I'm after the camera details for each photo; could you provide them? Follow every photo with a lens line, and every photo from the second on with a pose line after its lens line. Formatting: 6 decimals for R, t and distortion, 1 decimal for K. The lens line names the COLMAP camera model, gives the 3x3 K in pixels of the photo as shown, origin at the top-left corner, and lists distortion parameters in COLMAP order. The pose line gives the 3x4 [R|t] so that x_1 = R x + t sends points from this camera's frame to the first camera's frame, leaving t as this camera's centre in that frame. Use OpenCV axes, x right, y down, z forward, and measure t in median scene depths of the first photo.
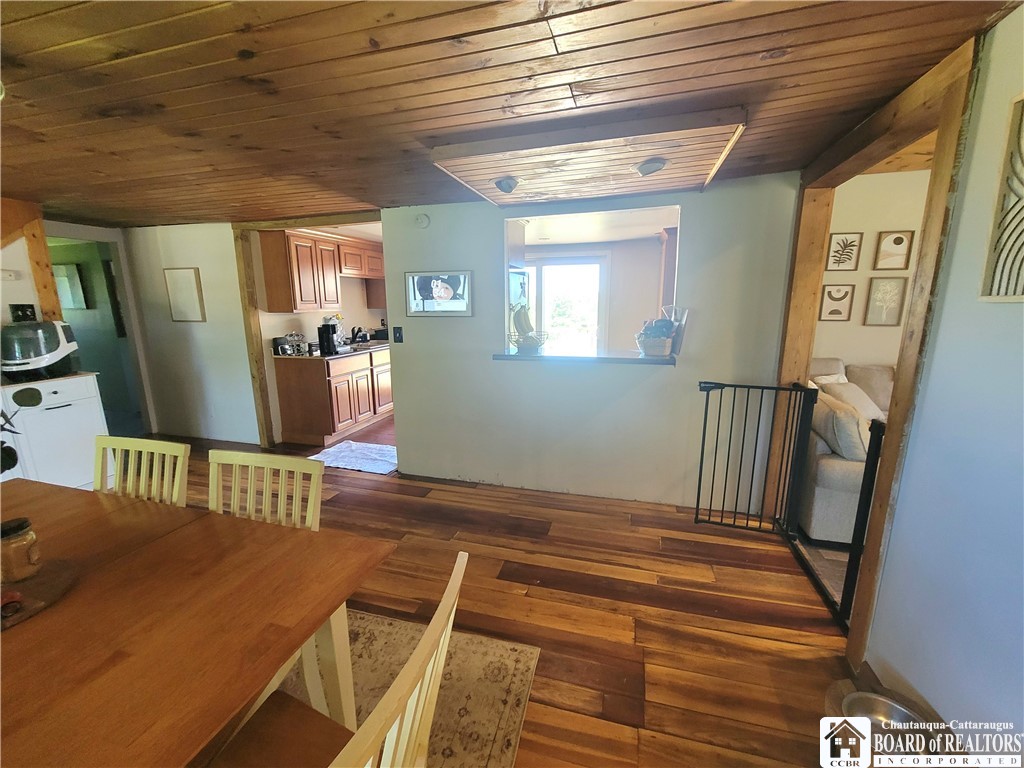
lens RADIAL K [[419.0, 0, 514.2], [0, 419.0, 387.4], [0, 0, 1]] dist [-0.004098, -0.000258]
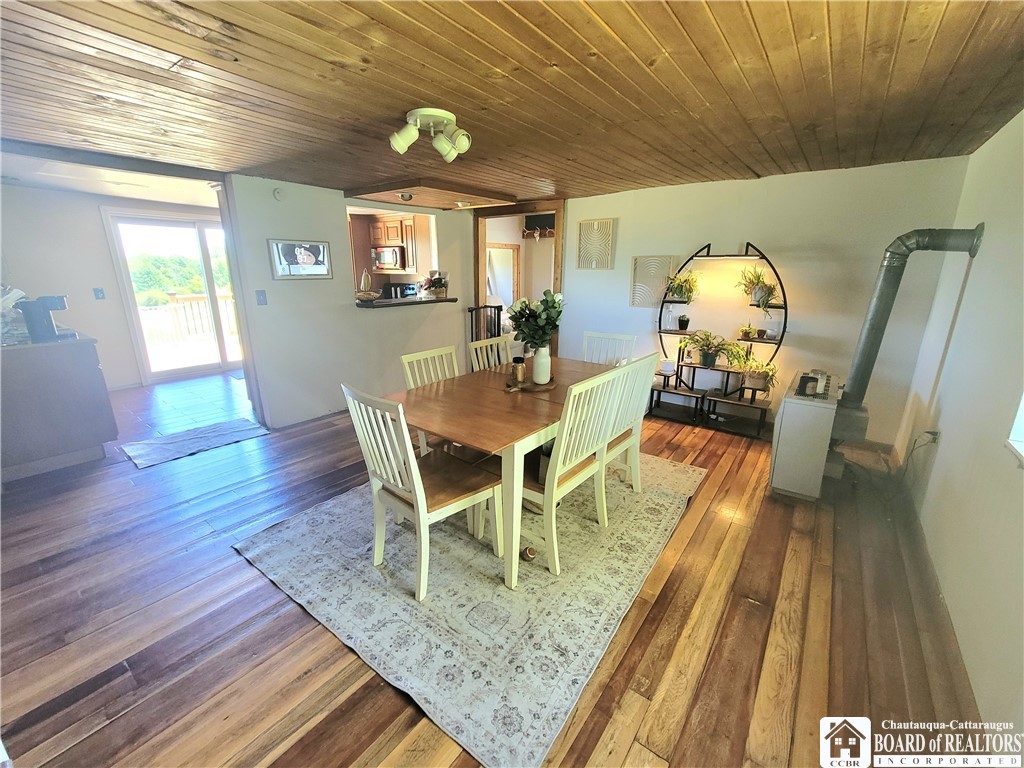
lens RADIAL K [[419.0, 0, 512.8], [0, 419.0, 384.4], [0, 0, 1]] dist [-0.004098, -0.000258]
pose [[0.368366, -0.243596, 0.897200, -0.869462], [0.179124, 0.965577, 0.188617, 0.001038], [-0.912262, 0.091230, 0.399319, 0.009667]]
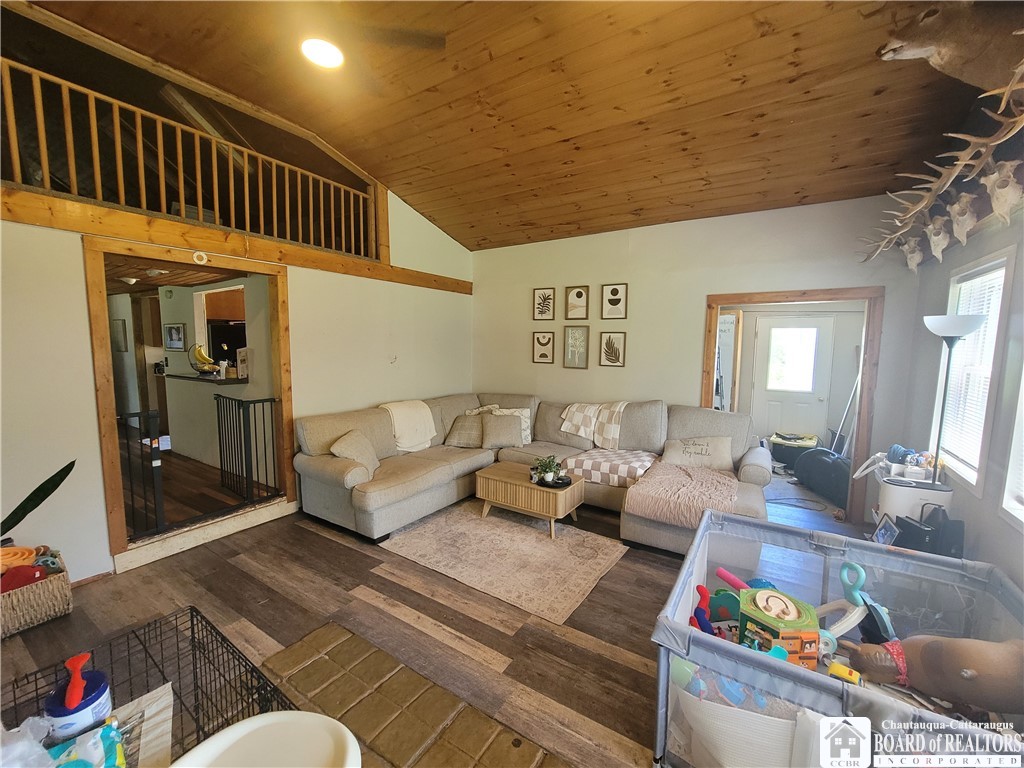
lens RADIAL K [[419.0, 0, 510.9], [0, 419.0, 384.6], [0, 0, 1]] dist [-0.004098, -0.000258]
pose [[0.956199, 0.043950, -0.289398, 1.227822], [-0.072155, 0.993546, -0.087518, 0.006560], [0.283684, 0.104566, 0.953199, -0.129745]]
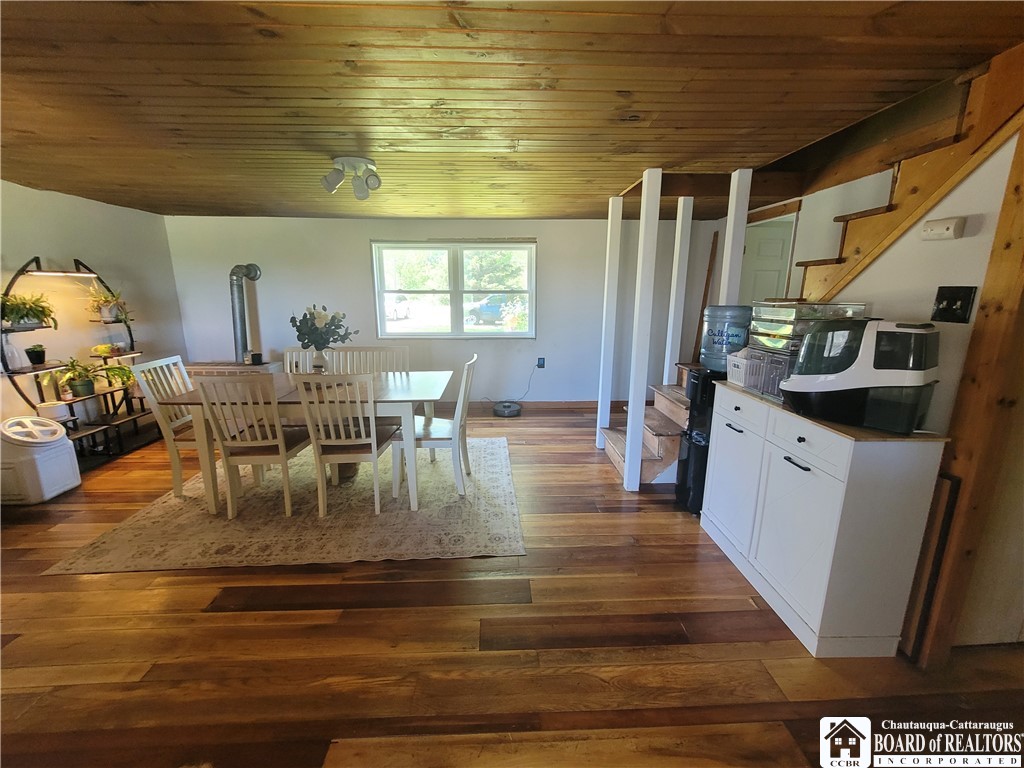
lens RADIAL K [[419.0, 0, 507.7], [0, 419.0, 382.2], [0, 0, 1]] dist [-0.004098, -0.000258]
pose [[-0.952324, 0.061365, -0.298852, -0.390746], [-0.062847, 0.919095, 0.388991, -0.188931], [0.298544, 0.389228, -0.871420, 0.977339]]
